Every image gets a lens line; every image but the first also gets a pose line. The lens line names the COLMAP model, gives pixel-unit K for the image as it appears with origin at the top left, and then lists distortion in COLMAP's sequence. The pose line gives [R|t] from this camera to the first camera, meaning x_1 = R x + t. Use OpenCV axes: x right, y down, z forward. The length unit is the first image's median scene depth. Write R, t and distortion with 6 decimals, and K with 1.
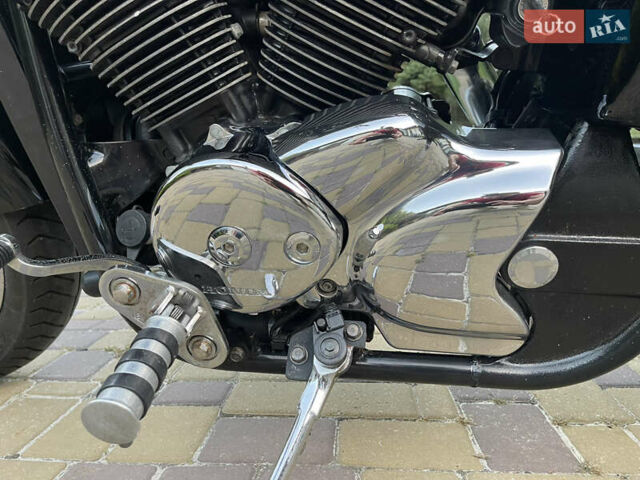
lens RADIAL K [[495.8, 0, 323.3], [0, 495.8, 239.4], [0, 0, 1]] dist [0.016551, -0.058130]
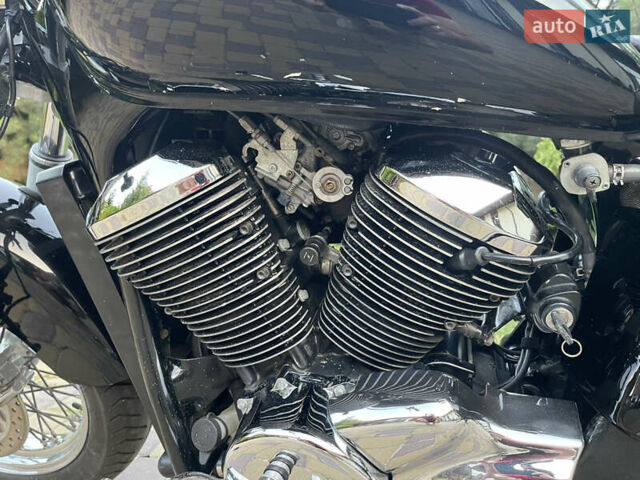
lens RADIAL K [[495.8, 0, 323.7], [0, 495.8, 232.6], [0, 0, 1]] dist [0.016551, -0.058130]
pose [[0.994910, 0.040271, -0.092370, -0.021044], [-0.044876, 0.997823, -0.048336, -0.479274], [0.090222, 0.052235, 0.994551, -0.164890]]
